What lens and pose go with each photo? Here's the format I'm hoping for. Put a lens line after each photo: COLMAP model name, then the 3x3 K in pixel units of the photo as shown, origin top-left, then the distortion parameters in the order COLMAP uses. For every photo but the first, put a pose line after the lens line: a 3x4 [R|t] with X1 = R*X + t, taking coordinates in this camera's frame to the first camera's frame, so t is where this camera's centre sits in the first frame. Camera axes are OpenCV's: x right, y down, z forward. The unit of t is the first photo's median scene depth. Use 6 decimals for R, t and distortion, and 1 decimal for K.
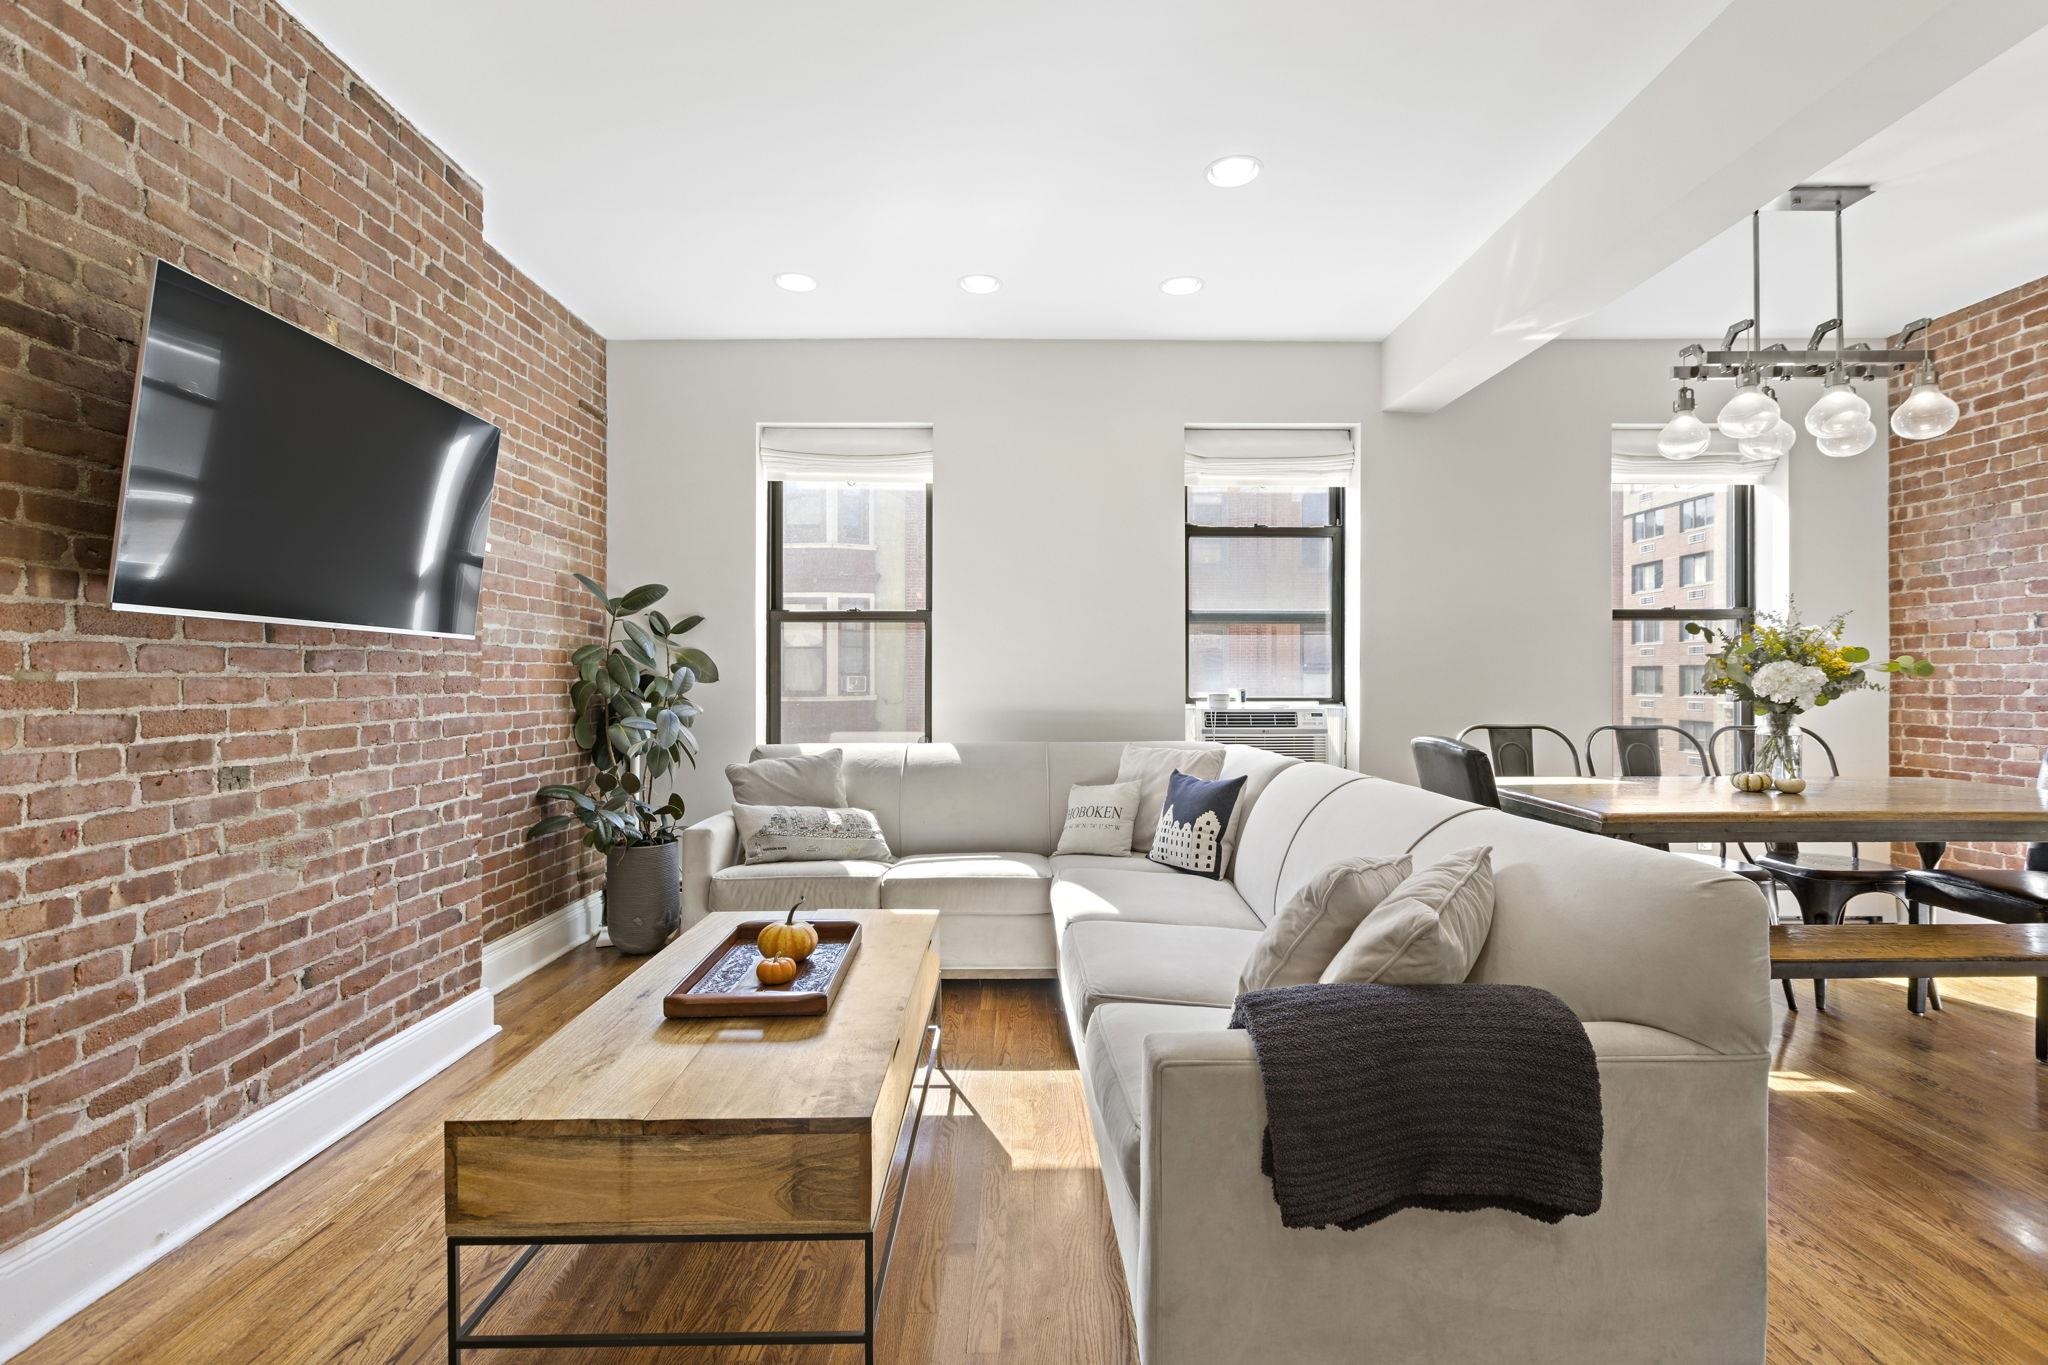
lens RADIAL K [[922.8, 0, 1021.9], [0, 922.8, 676.5], [0, 0, 1]] dist [0.005181, -0.001489]
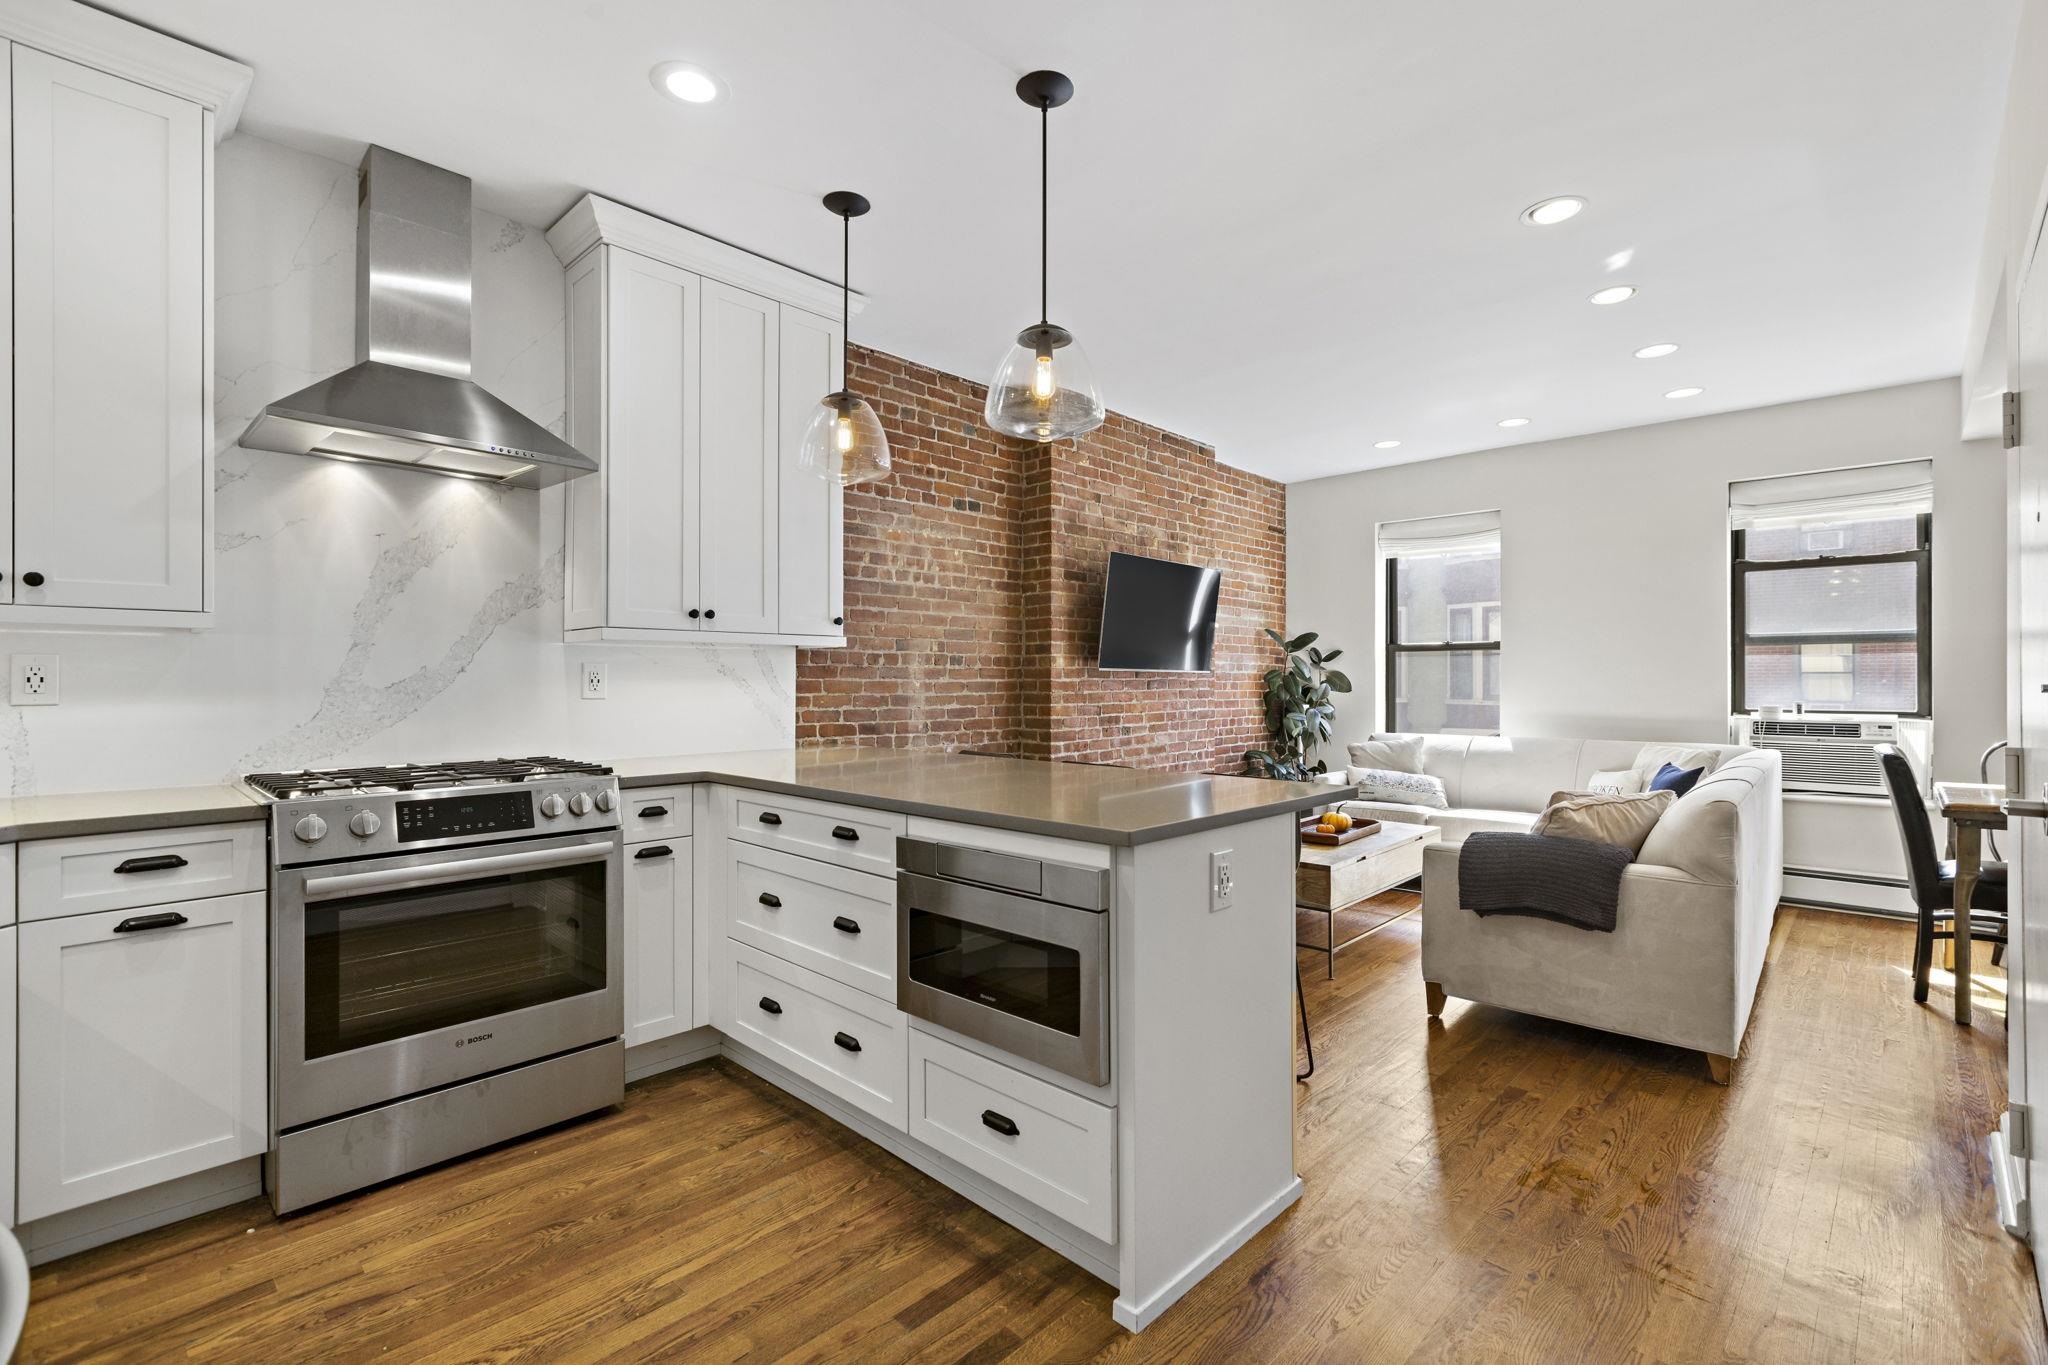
lens RADIAL K [[922.8, 0, 1038.7], [0, 922.8, 676.1], [0, 0, 1]] dist [0.005181, -0.001489]
pose [[0.732418, -0.001802, -0.680853, 0.517132], [0.000368, 0.999997, -0.002251, -0.026770], [0.680855, 0.001398, 0.732417, -0.751507]]
